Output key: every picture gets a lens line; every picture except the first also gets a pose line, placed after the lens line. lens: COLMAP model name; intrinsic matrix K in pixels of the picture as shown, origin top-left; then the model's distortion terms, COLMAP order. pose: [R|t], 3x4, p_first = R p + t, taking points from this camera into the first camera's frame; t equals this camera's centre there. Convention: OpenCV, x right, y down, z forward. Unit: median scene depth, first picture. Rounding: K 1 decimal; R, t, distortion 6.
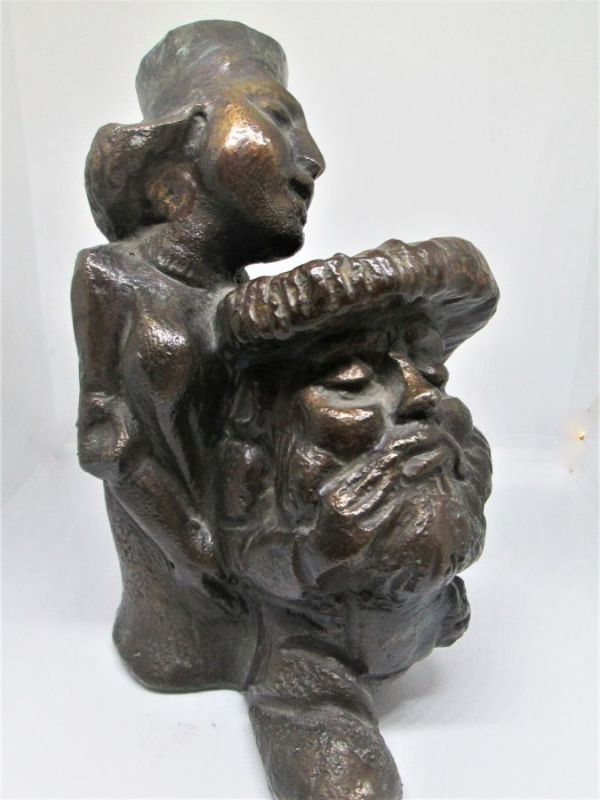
lens RADIAL K [[658.8, 0, 300.0], [0, 658.8, 400.0], [0, 0, 1]] dist [-0.013150, -0.001968]
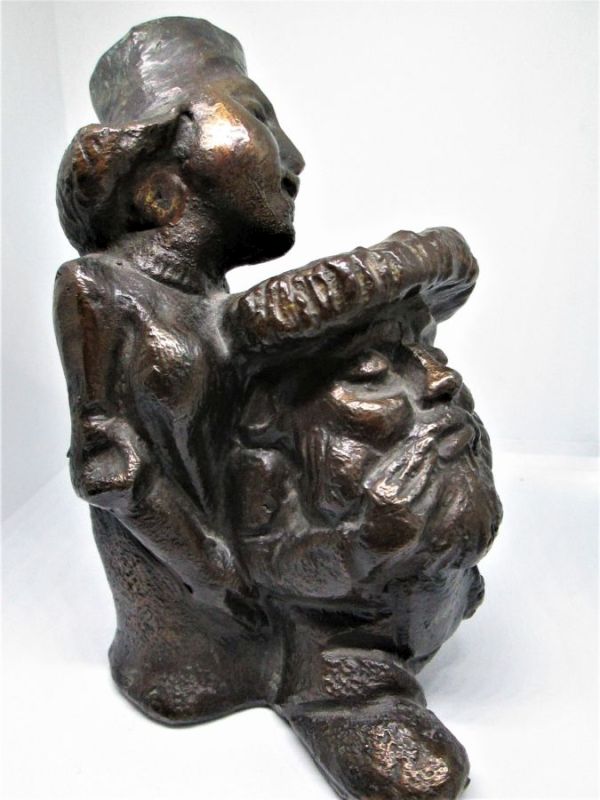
lens RADIAL K [[658.8, 0, 300.0], [0, 658.8, 400.0], [0, 0, 1]] dist [-0.013150, -0.001968]
pose [[0.965533, -0.114472, 0.233758, -0.258232], [0.117497, 0.993073, 0.000988, -0.001299], [-0.232252, 0.026512, 0.972294, 0.040793]]
